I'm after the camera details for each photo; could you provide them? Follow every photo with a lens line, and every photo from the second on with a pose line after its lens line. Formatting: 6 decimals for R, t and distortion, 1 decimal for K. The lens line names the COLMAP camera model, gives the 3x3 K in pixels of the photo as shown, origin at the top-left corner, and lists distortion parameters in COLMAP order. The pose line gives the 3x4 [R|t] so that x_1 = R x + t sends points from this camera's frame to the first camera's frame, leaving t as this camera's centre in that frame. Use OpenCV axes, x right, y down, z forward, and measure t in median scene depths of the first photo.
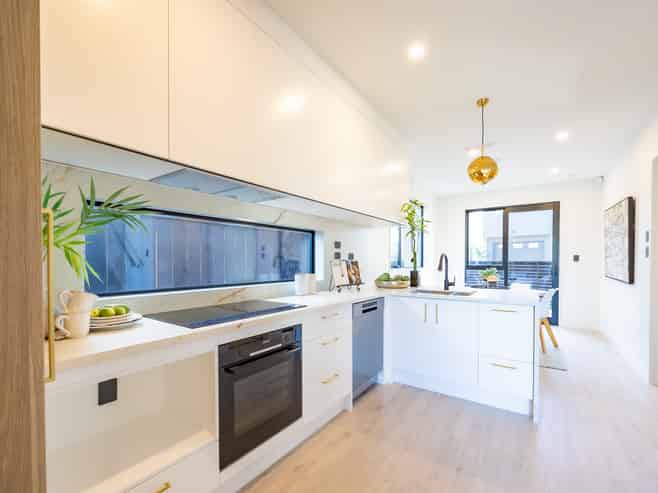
lens RADIAL K [[296.3, 0, 315.7], [0, 296.3, 265.3], [0, 0, 1]] dist [0.003130, -0.000117]
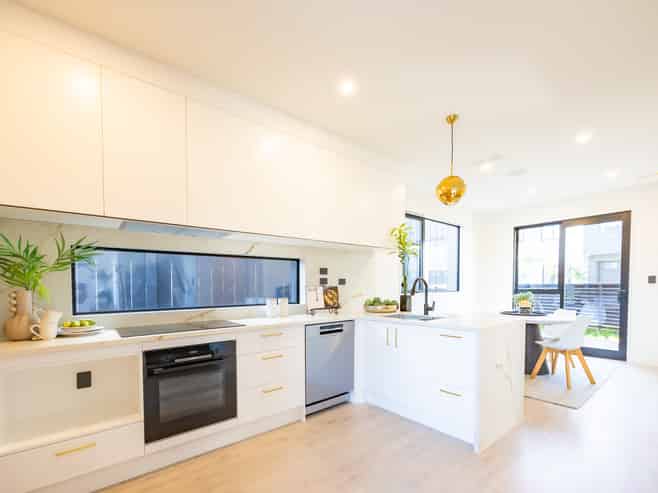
lens RADIAL K [[296.3, 0, 317.3], [0, 296.3, 294.9], [0, 0, 1]] dist [0.003130, -0.000117]
pose [[0.965631, -0.002579, -0.259903, 0.391165], [0.006647, 0.999869, 0.014773, 0.000637], [0.259831, -0.015993, 0.965522, -0.042927]]
